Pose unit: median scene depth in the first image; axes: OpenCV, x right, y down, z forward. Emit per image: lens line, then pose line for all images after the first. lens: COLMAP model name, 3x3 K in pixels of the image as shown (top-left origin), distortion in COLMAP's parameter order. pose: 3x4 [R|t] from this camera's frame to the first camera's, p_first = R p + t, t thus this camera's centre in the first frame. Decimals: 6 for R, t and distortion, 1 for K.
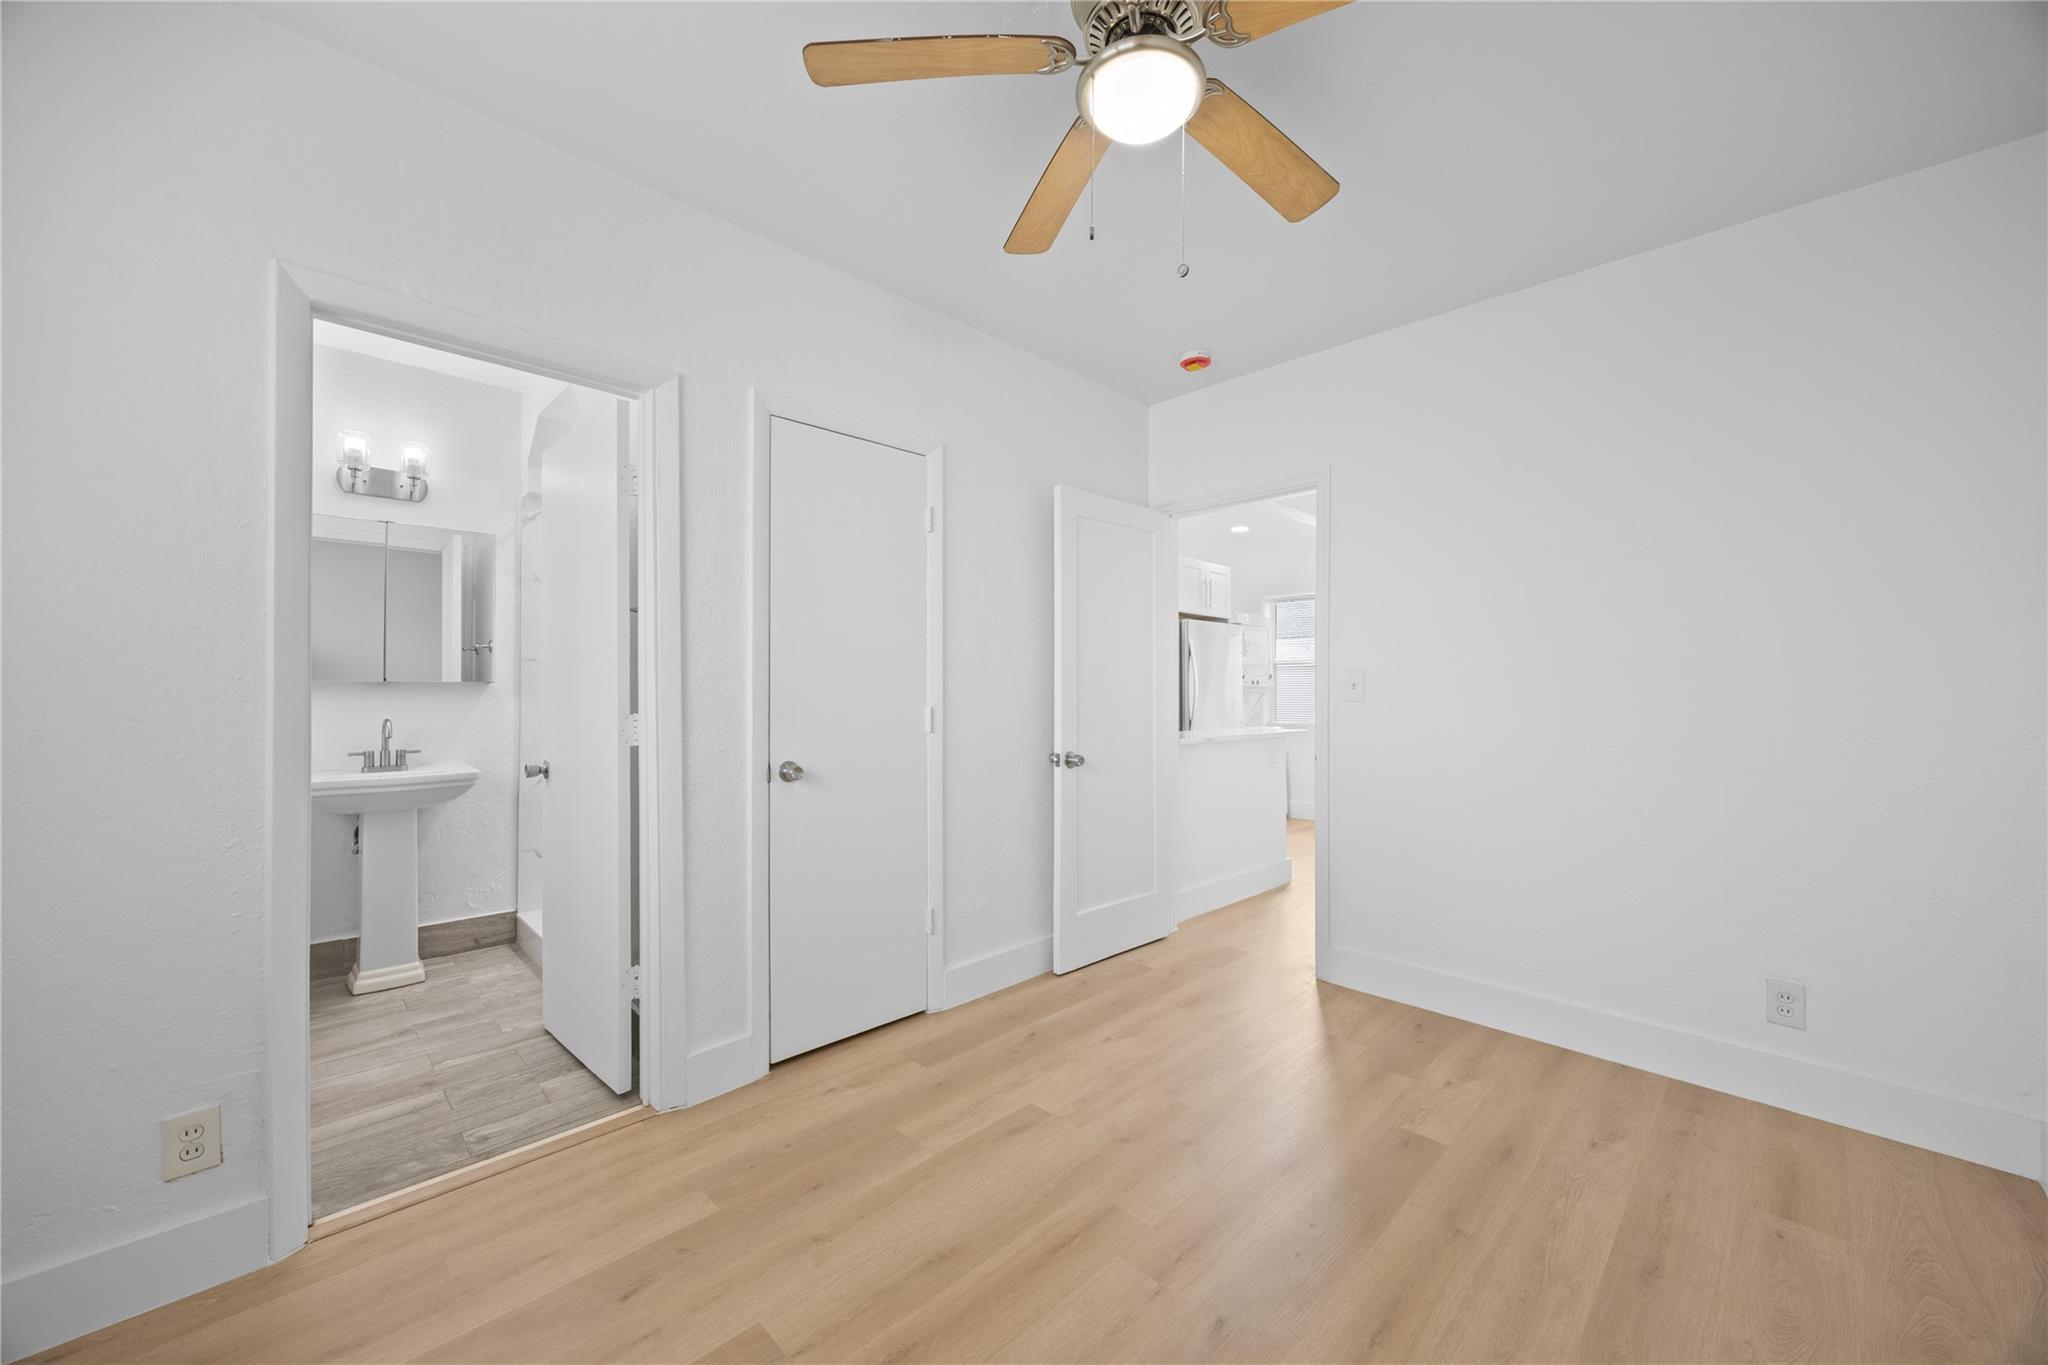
lens RADIAL K [[774.2, 0, 1023.7], [0, 774.2, 681.4], [0, 0, 1]] dist [-0.002592, 0.000200]
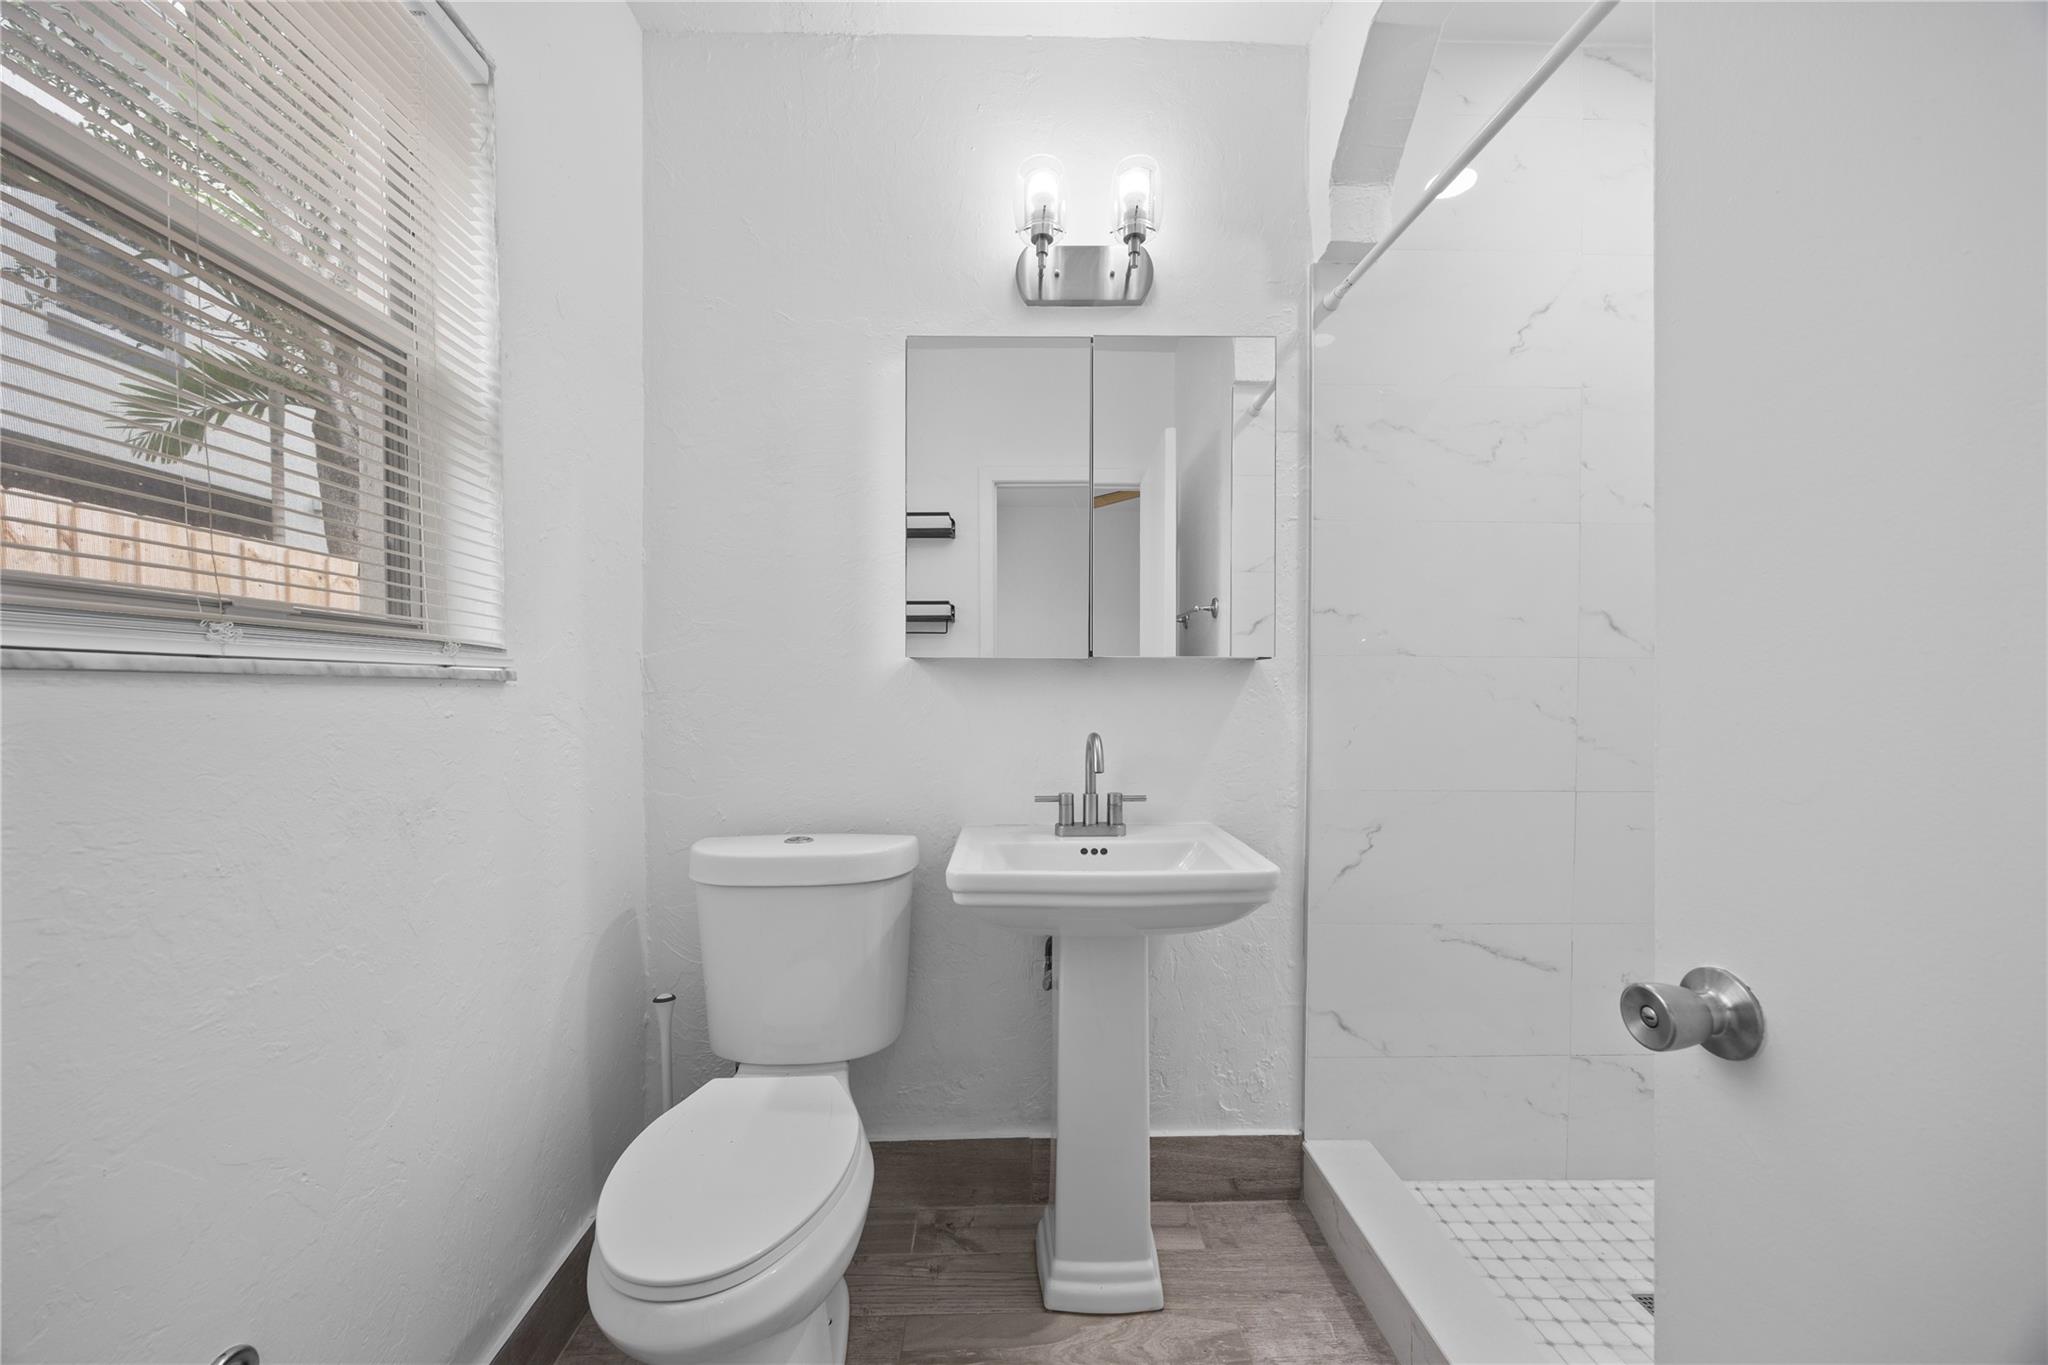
lens RADIAL K [[774.2, 0, 1021.7], [0, 774.2, 689.7], [0, 0, 1]] dist [-0.002592, 0.000200]
pose [[0.732977, 0.002333, -0.680249, -0.499983], [0.005538, 0.999941, 0.009396, 0.015712], [0.680230, -0.010654, 0.732921, 0.581570]]
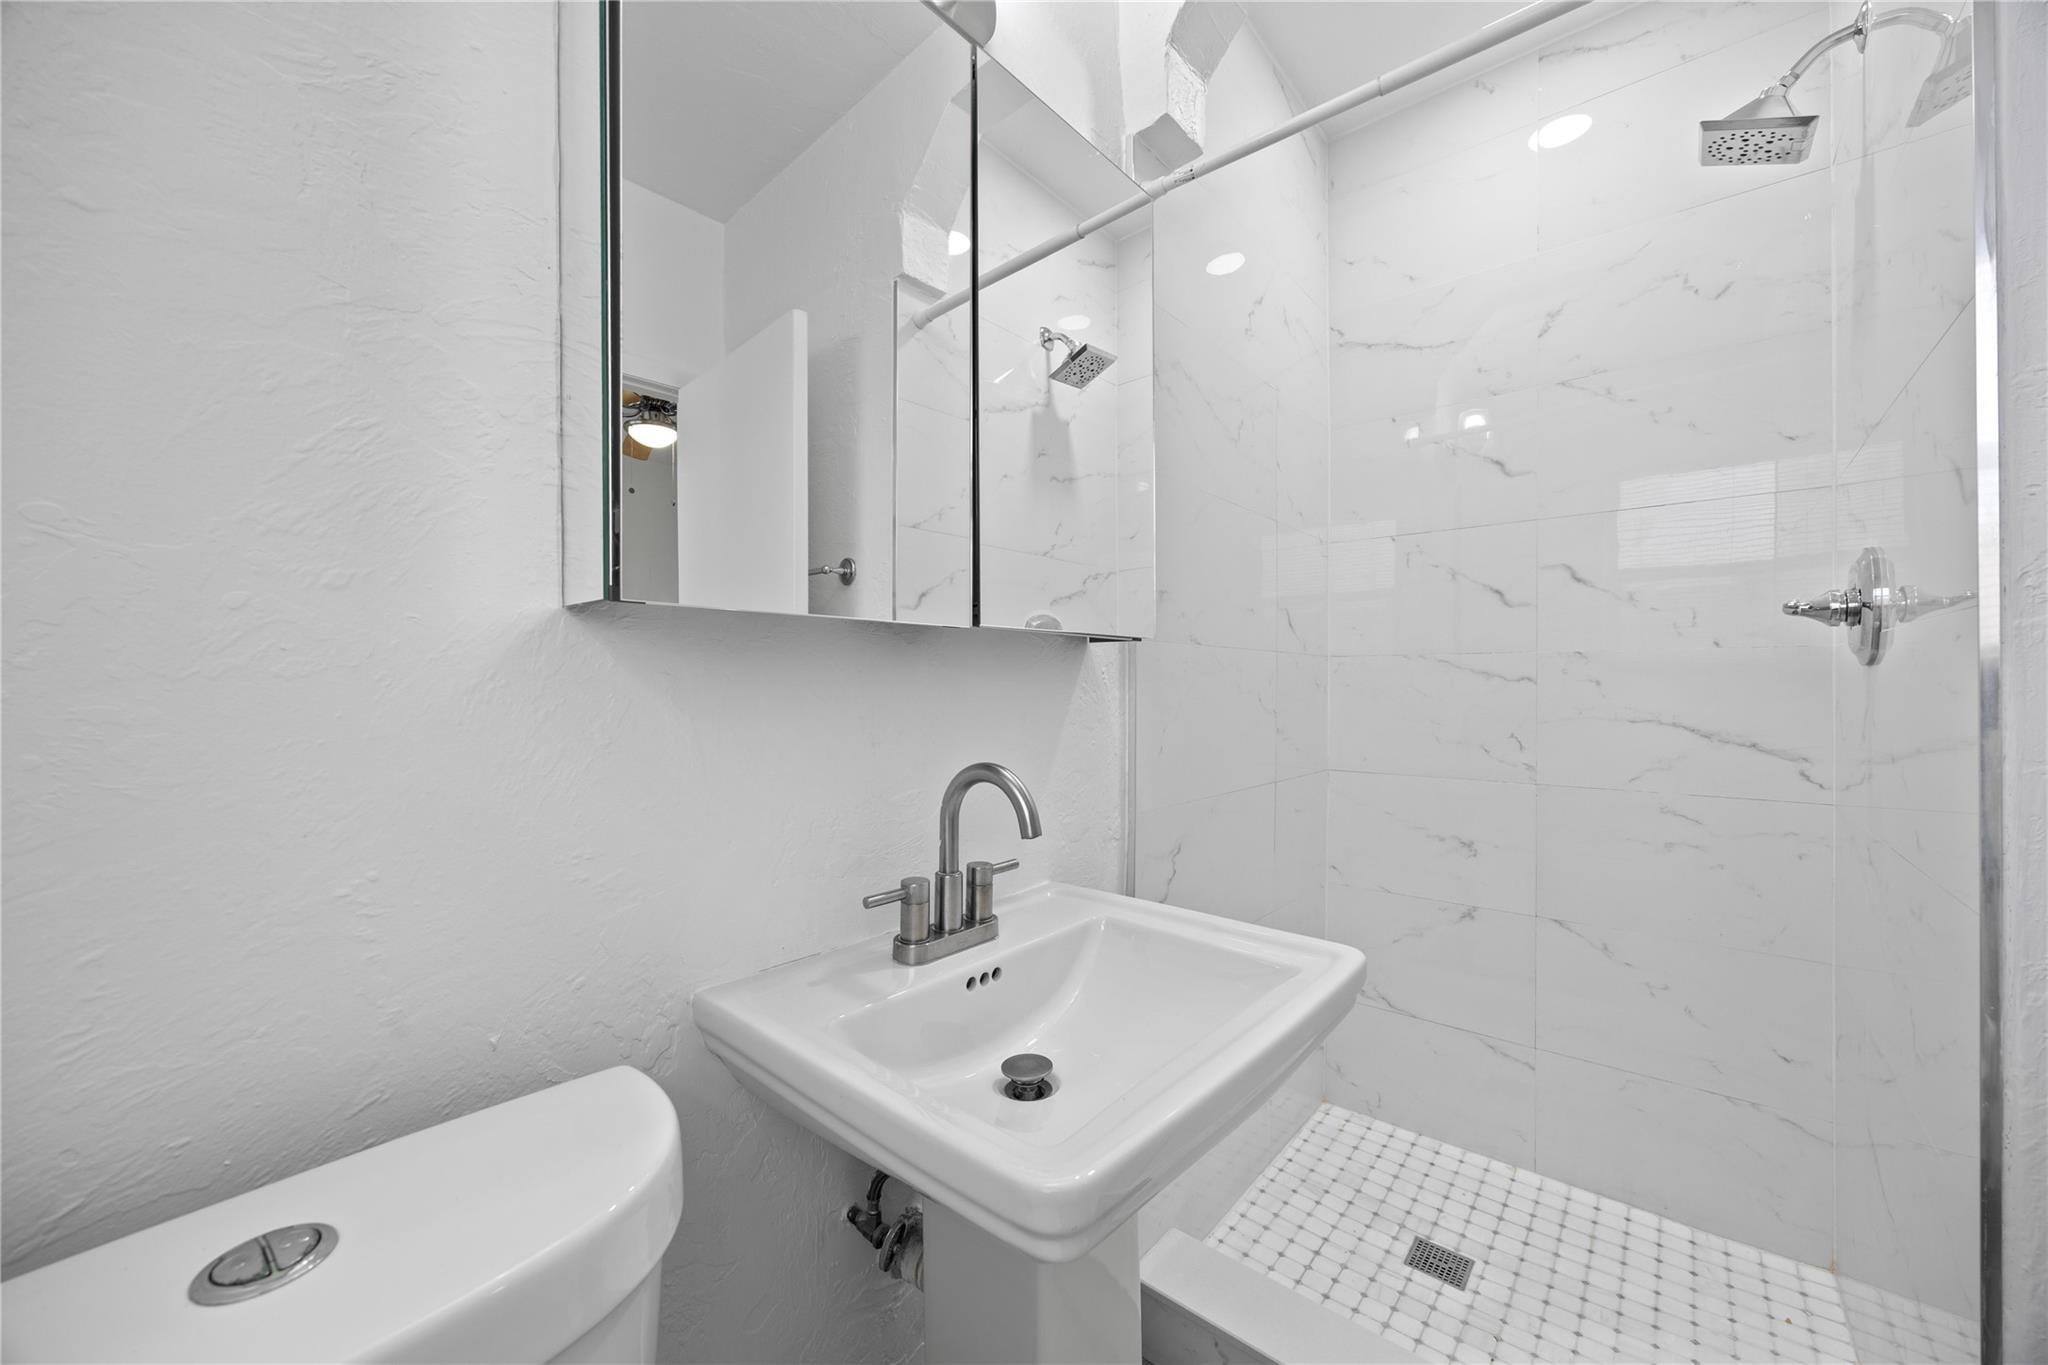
lens RADIAL K [[774.2, 0, 1034.3], [0, 774.2, 676.7], [0, 0, 1]] dist [-0.002592, 0.000200]
pose [[0.996410, 0.004561, 0.084533, -0.796420], [-0.005071, 0.999970, 0.005820, 0.016139], [-0.084504, -0.006228, 0.996404, 0.697436]]
